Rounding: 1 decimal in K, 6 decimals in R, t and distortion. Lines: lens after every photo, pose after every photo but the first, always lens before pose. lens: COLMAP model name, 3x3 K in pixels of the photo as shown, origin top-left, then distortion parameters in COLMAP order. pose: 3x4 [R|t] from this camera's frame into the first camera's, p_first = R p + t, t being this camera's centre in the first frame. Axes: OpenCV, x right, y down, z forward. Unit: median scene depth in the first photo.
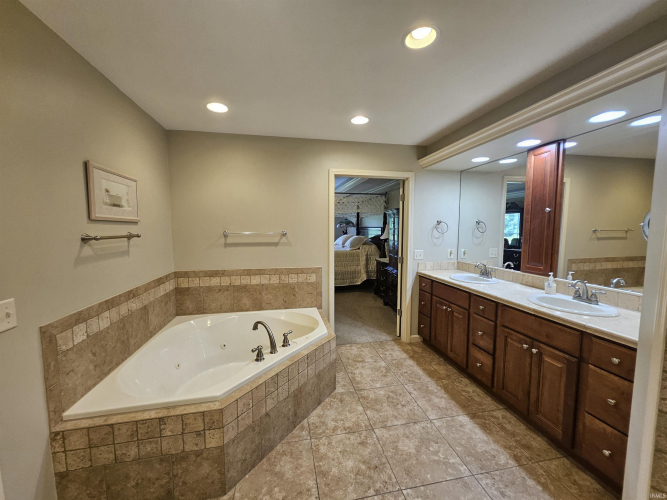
lens RADIAL K [[262.3, 0, 337.6], [0, 262.3, 249.3], [0, 0, 1]] dist [0.006902, -0.003302]
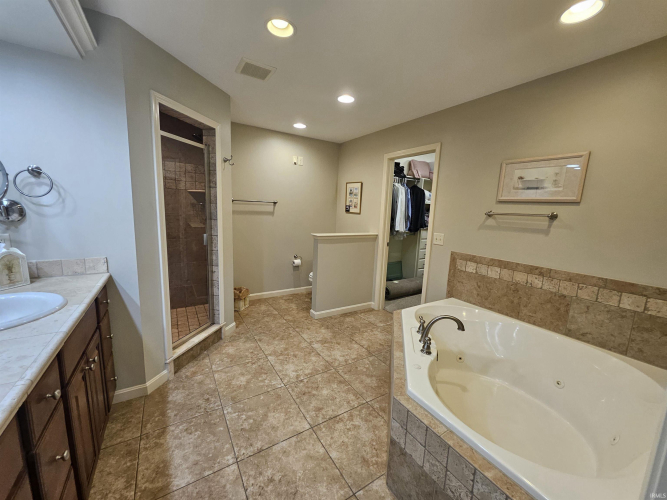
lens RADIAL K [[262.3, 0, 338.6], [0, 262.3, 248.5], [0, 0, 1]] dist [0.006902, -0.003302]
pose [[-0.934175, 0.021110, -0.356190, 0.409917], [-0.066511, 0.970450, 0.231953, -0.131284], [0.350562, 0.240376, -0.905166, 1.964021]]
